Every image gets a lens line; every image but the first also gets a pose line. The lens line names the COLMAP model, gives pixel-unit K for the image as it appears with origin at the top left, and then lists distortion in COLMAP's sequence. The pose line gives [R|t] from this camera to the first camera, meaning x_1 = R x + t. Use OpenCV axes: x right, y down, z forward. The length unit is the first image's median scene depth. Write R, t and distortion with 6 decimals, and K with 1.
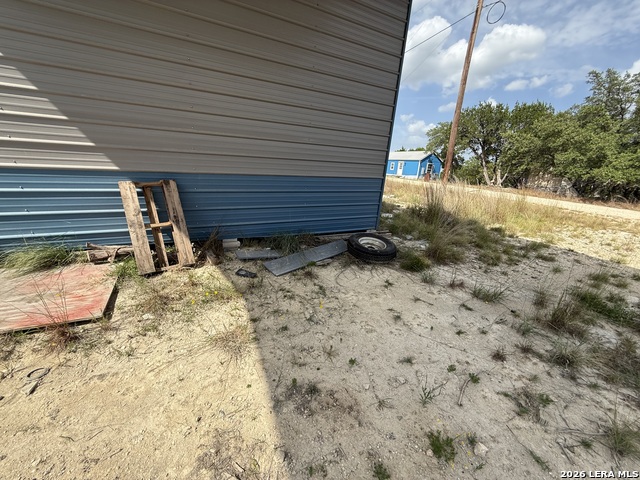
lens RADIAL K [[254.9, 0, 318.4], [0, 254.9, 239.7], [0, 0, 1]] dist [0.001634, -0.000736]
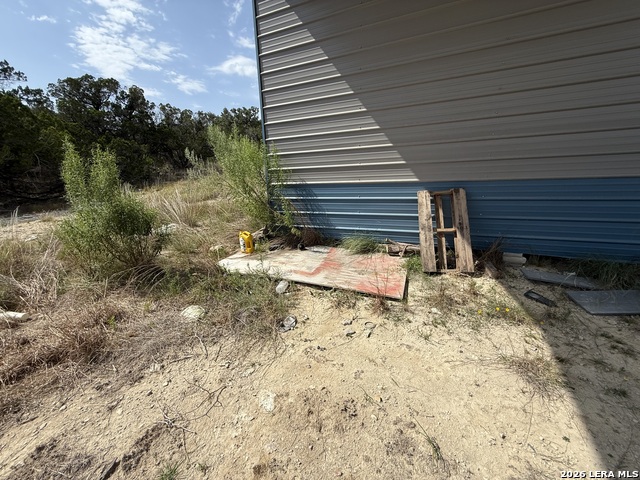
lens RADIAL K [[254.9, 0, 317.4], [0, 254.9, 240.4], [0, 0, 1]] dist [0.001634, -0.000736]
pose [[0.623175, 0.128738, -0.771414, -0.125676], [-0.143741, 0.988410, 0.048833, 0.010861], [0.768760, 0.080452, 0.634457, -0.104649]]
